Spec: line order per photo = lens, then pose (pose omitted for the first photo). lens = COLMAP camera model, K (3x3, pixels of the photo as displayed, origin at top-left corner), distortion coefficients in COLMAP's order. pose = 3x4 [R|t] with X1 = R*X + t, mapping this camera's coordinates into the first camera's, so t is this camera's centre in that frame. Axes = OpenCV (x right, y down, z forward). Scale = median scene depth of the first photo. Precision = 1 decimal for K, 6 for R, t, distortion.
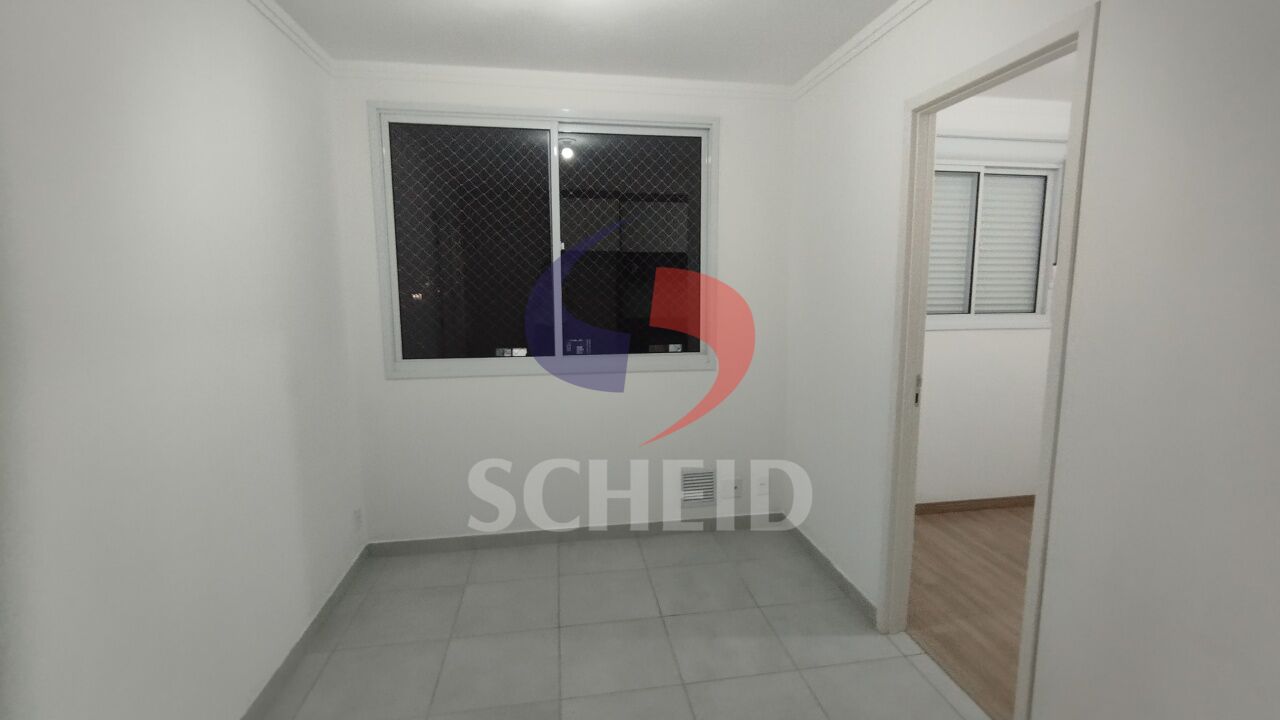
lens RADIAL K [[589.8, 0, 640.8], [0, 589.8, 360.6], [0, 0, 1]] dist [-0.011589, -0.000879]
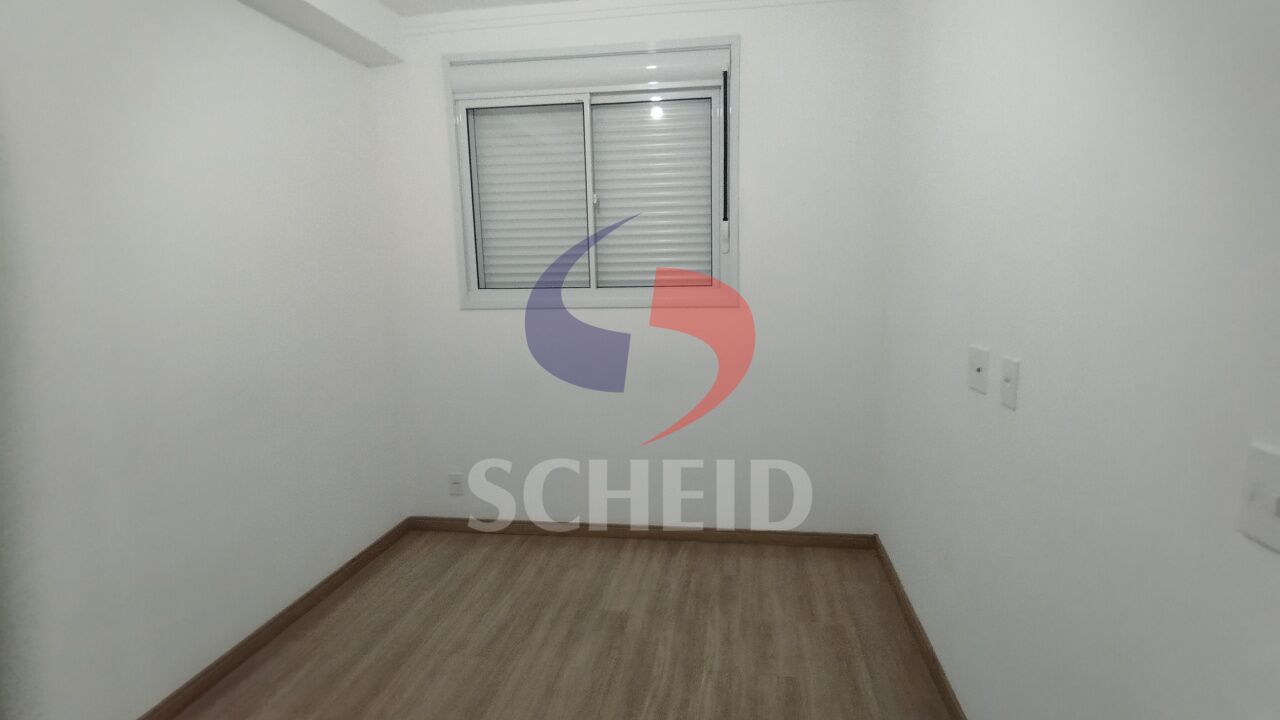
lens RADIAL K [[684.9, 0, 647.8], [0, 684.9, 365.2], [0, 0, 1]] dist [0.002929, 0.000105]
pose [[0.952221, 0.033523, -0.303564, 0.942466], [-0.019438, 0.998595, 0.049301, -0.025451], [0.304790, -0.041044, 0.951535, 0.163828]]
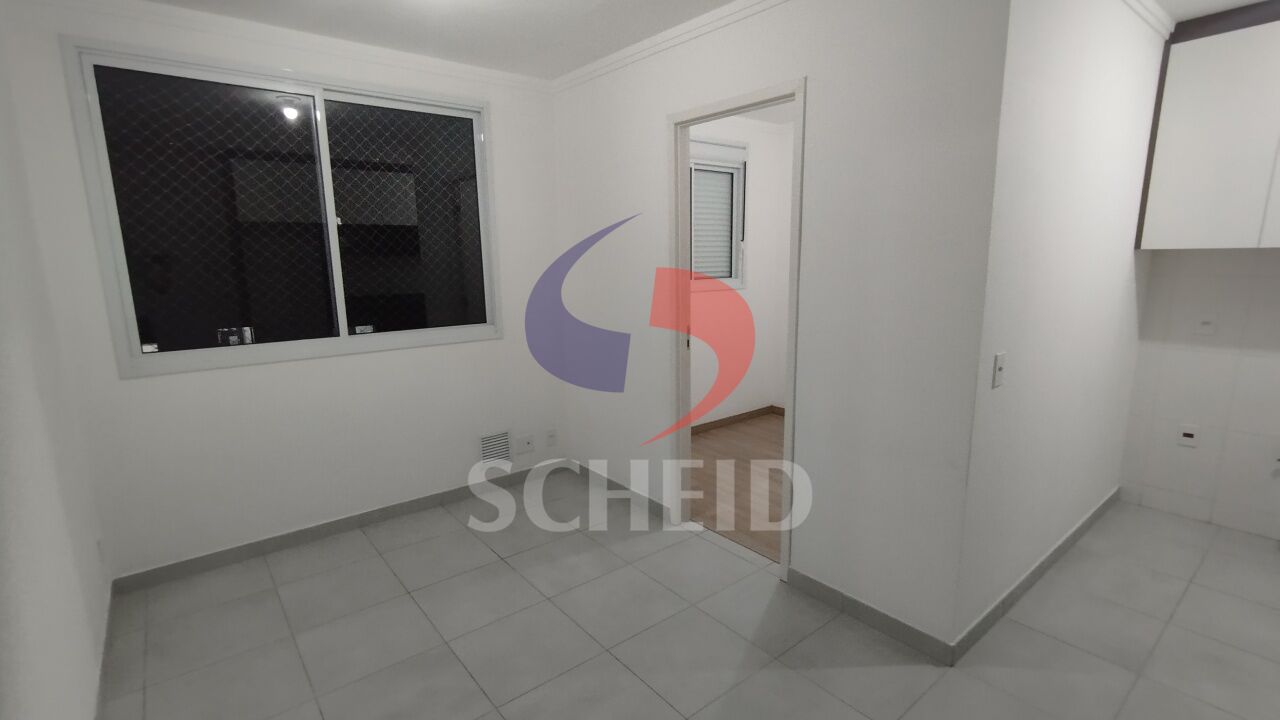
lens RADIAL K [[589.8, 0, 643.4], [0, 589.8, 357.8], [0, 0, 1]] dist [-0.011589, -0.000879]
pose [[0.871602, -0.092213, 0.481462, -0.168271], [0.072785, 0.995606, 0.058920, 0.006248], [-0.484780, -0.016311, 0.874484, -0.072387]]
